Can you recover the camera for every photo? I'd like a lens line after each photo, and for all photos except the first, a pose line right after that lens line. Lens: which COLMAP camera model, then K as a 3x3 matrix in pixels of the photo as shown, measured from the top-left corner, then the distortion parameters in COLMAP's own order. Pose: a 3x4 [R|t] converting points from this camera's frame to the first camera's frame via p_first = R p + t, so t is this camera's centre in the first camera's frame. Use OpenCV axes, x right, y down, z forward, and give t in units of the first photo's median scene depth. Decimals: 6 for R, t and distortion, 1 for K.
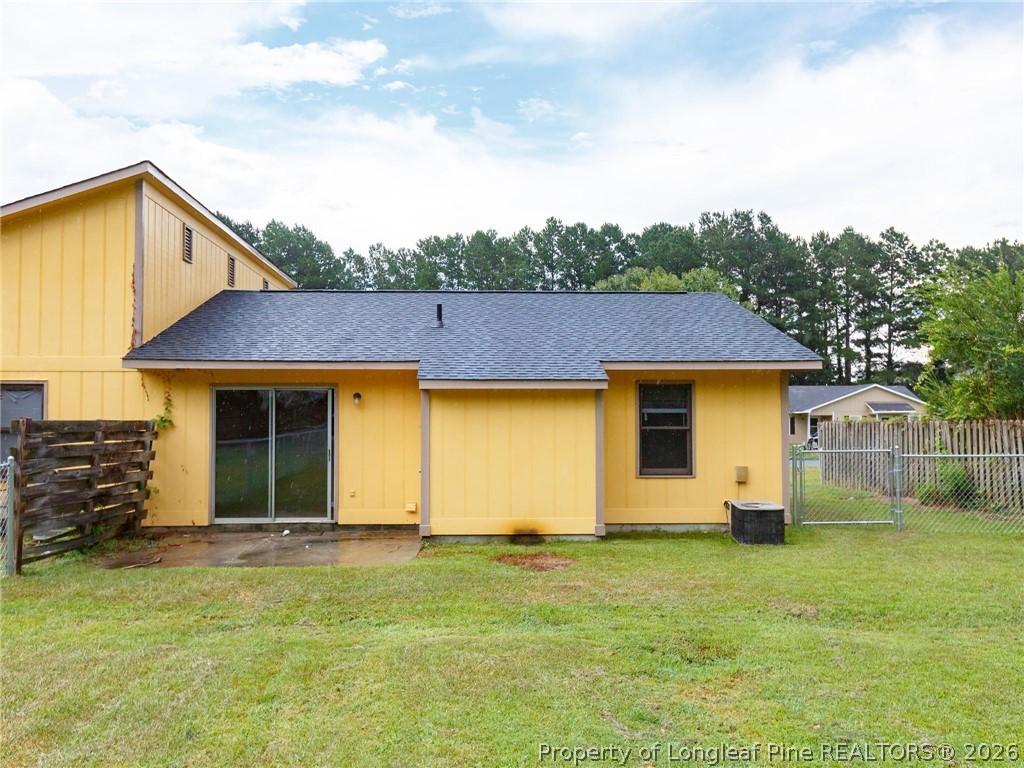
lens RADIAL K [[841.7, 0, 511.8], [0, 841.7, 387.6], [0, 0, 1]] dist [-0.019983, 0.011142]
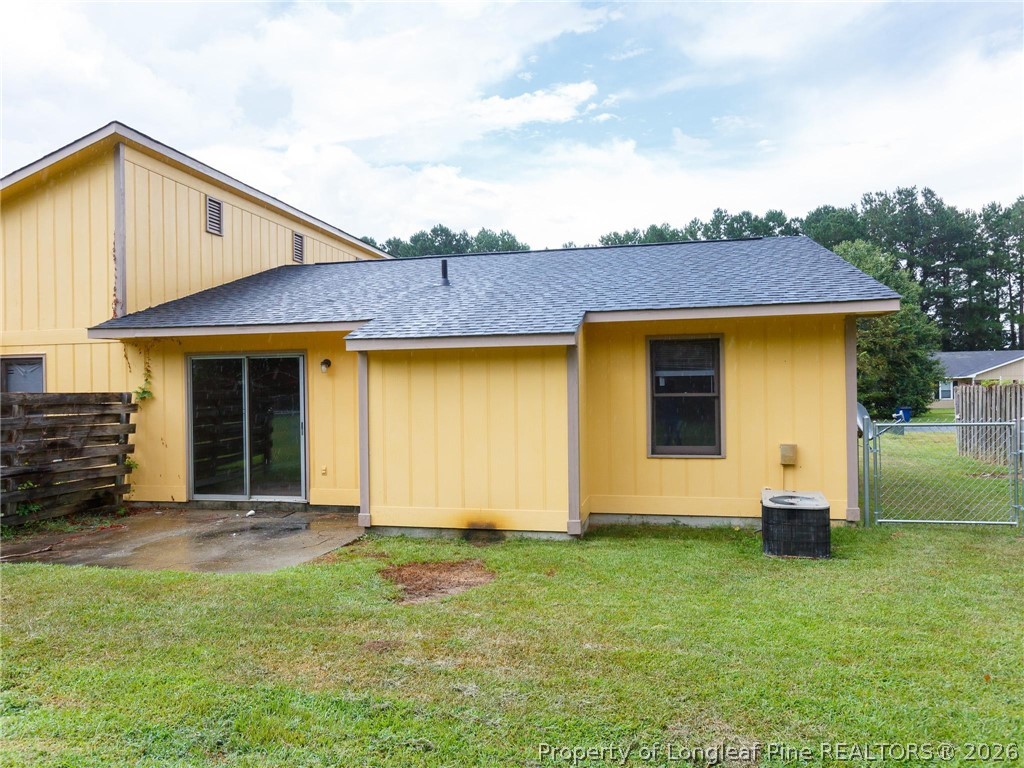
lens RADIAL K [[669.8, 0, 528.8], [0, 669.8, 390.9], [0, 0, 1]] dist [-0.002481, -0.005273]
pose [[0.965828, -0.010992, -0.258951, 0.202817], [0.021690, 0.999023, 0.038494, 0.016646], [0.258275, -0.042795, 0.965123, 0.354331]]
